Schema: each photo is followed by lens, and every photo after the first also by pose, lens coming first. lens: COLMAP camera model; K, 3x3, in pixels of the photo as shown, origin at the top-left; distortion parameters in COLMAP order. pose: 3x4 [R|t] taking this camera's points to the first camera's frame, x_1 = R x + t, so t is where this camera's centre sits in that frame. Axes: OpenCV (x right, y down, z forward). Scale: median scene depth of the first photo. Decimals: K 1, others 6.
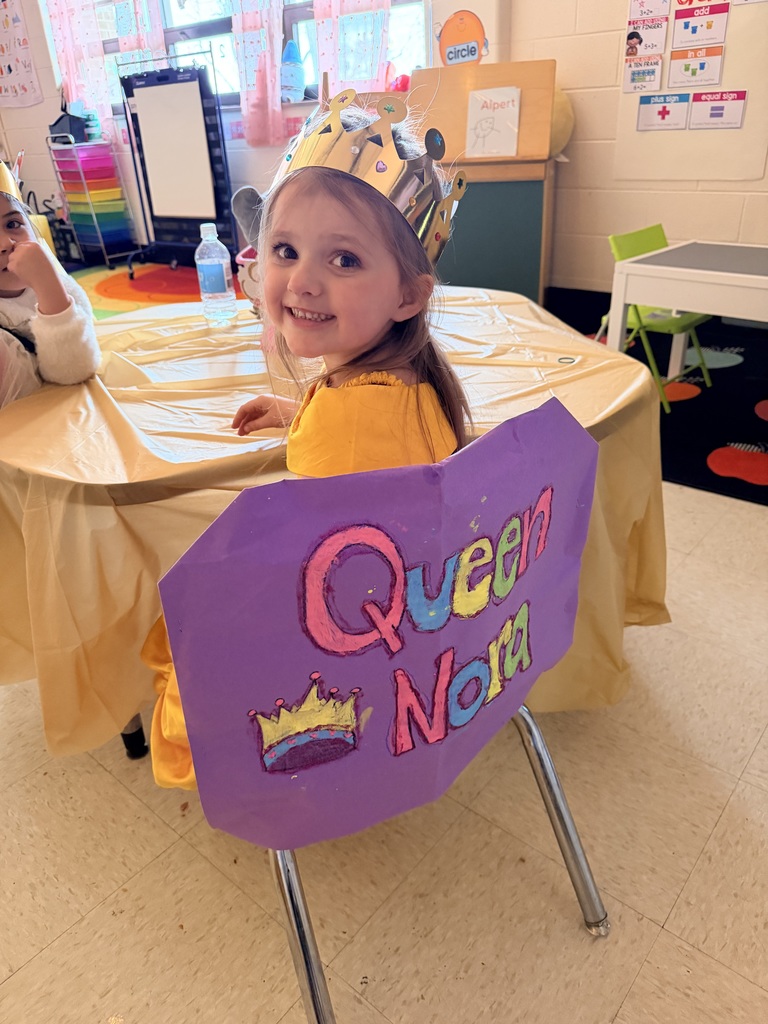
lens RADIAL K [[728.0, 0, 387.4], [0, 728.0, 515.4], [0, 0, 1]] dist [-0.004414, -0.002002]
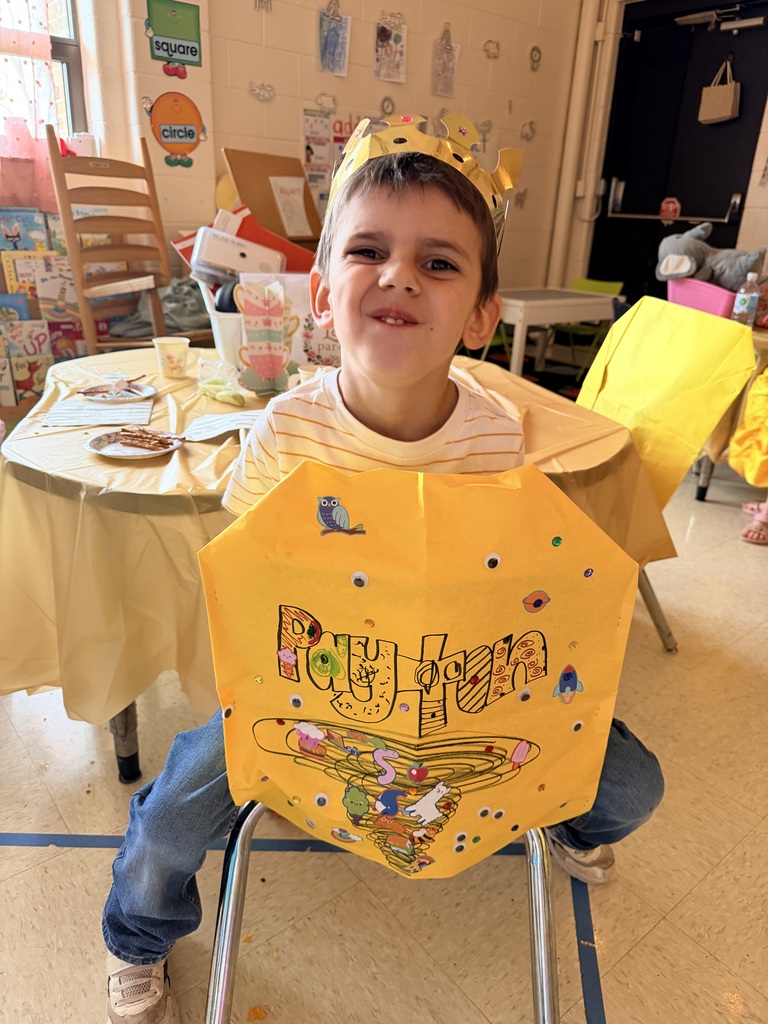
lens RADIAL K [[728.0, 0, 387.4], [0, 728.0, 515.4], [0, 0, 1]] dist [-0.004414, -0.002002]
pose [[0.185212, -0.335488, 0.923658, -1.063664], [0.421171, 0.876318, 0.233840, -0.336617], [-0.887869, 0.345708, 0.303602, 0.719844]]
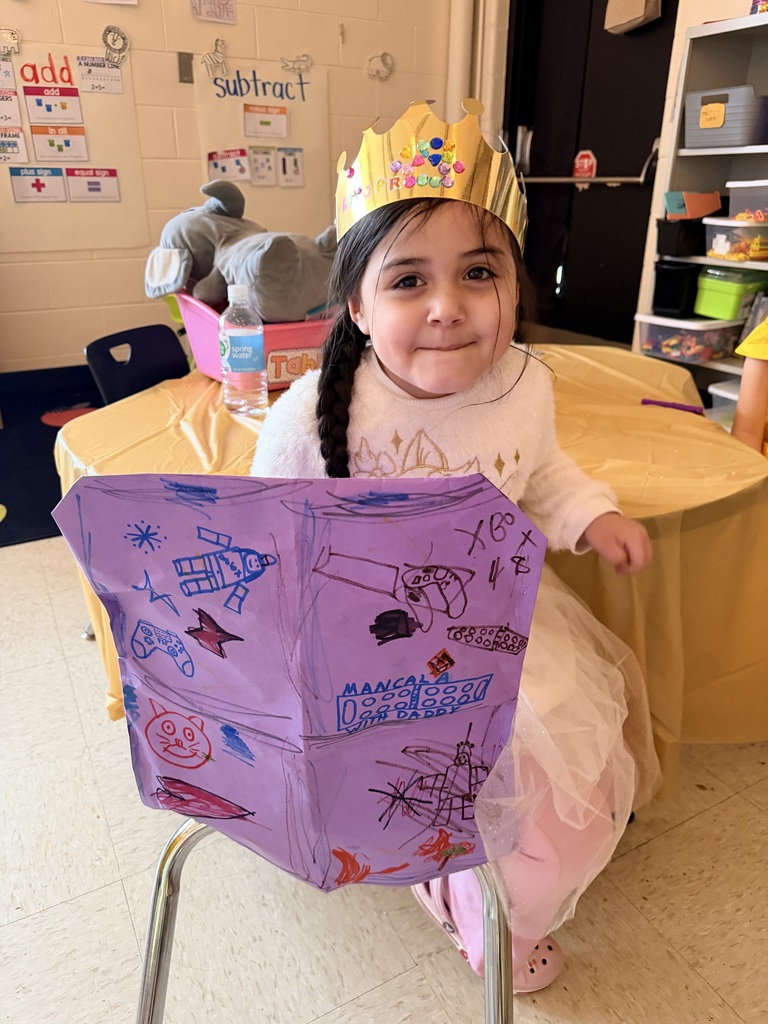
lens RADIAL K [[728.0, 0, 387.4], [0, 728.0, 515.4], [0, 0, 1]] dist [-0.004414, -0.002002]
pose [[0.367891, -0.345014, 0.863494, -0.467883], [0.424643, 0.888469, 0.174074, -0.130255], [-0.827246, 0.302636, 0.473367, 0.285124]]
